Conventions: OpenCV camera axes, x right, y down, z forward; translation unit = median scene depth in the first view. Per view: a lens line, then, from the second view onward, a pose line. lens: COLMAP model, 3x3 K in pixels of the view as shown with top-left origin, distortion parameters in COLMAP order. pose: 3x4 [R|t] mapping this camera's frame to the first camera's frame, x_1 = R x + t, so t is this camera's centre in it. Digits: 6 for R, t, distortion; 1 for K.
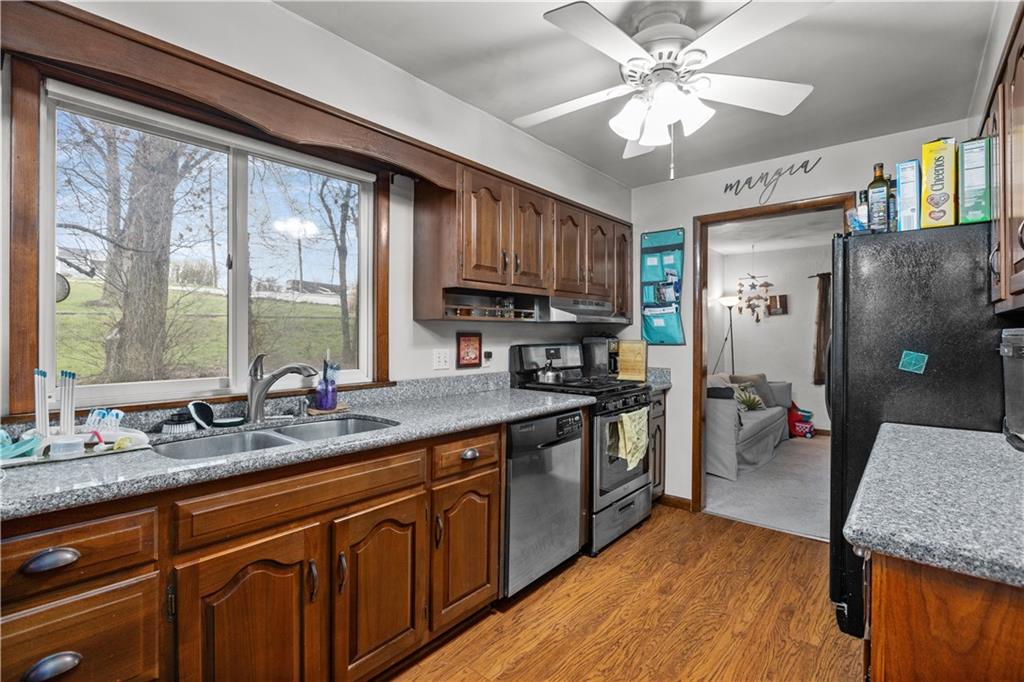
lens RADIAL K [[475.1, 0, 510.6], [0, 475.1, 336.4], [0, 0, 1]] dist [-0.007322, -0.001622]
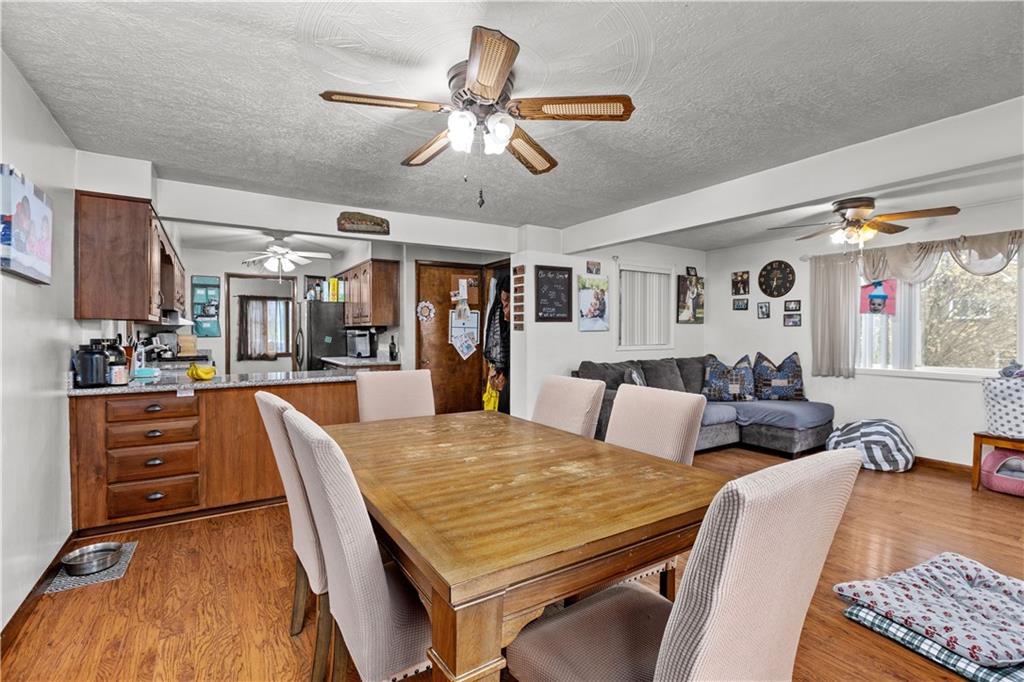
lens RADIAL K [[475.1, 0, 508.1], [0, 475.1, 337.2], [0, 0, 1]] dist [-0.007322, -0.001622]
pose [[0.303369, -0.011882, 0.952799, -1.141683], [0.002066, 0.999928, 0.011812, -0.001236], [-0.952871, -0.001615, 0.303372, -0.730231]]
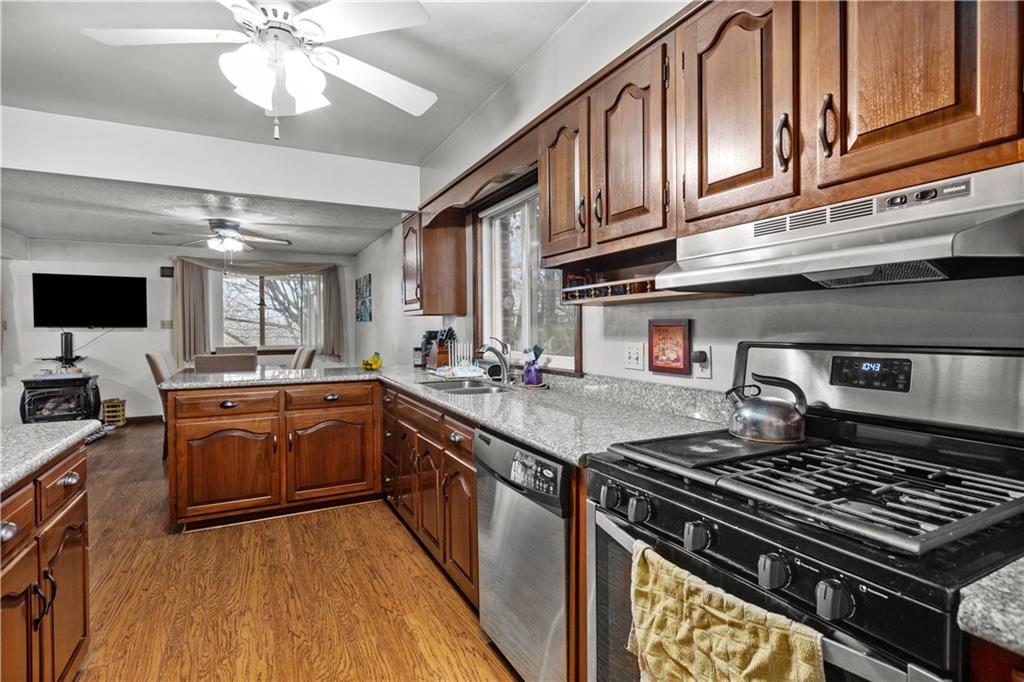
lens RADIAL K [[506.4, 0, 517.2], [0, 506.4, 332.2], [0, 0, 1]] dist [-0.005648, -0.002201]
pose [[-0.379191, 0.009608, -0.925268, 0.516872], [0.002508, 0.999953, 0.009356, 0.002343], [0.925315, 0.001227, -0.379197, 0.886172]]
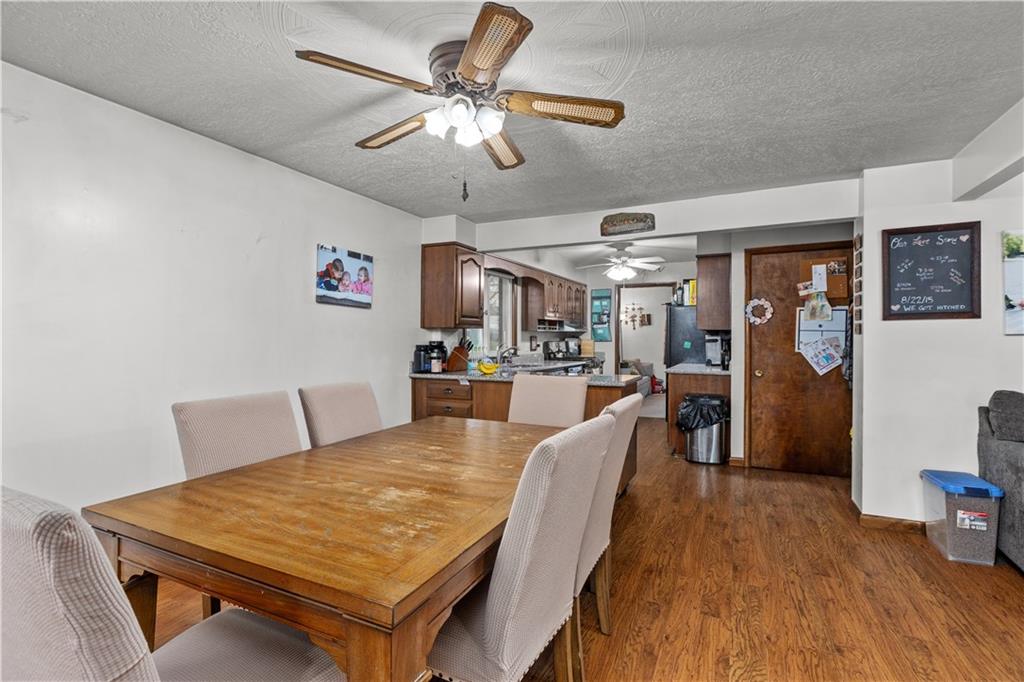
lens RADIAL K [[475.1, 0, 507.4], [0, 475.1, 338.8], [0, 0, 1]] dist [-0.007322, -0.001622]
pose [[0.970679, -0.000712, 0.240379, -0.656554], [0.000498, 0.999999, 0.000951, 0.003617], [-0.240379, -0.000803, 0.970679, -1.073952]]
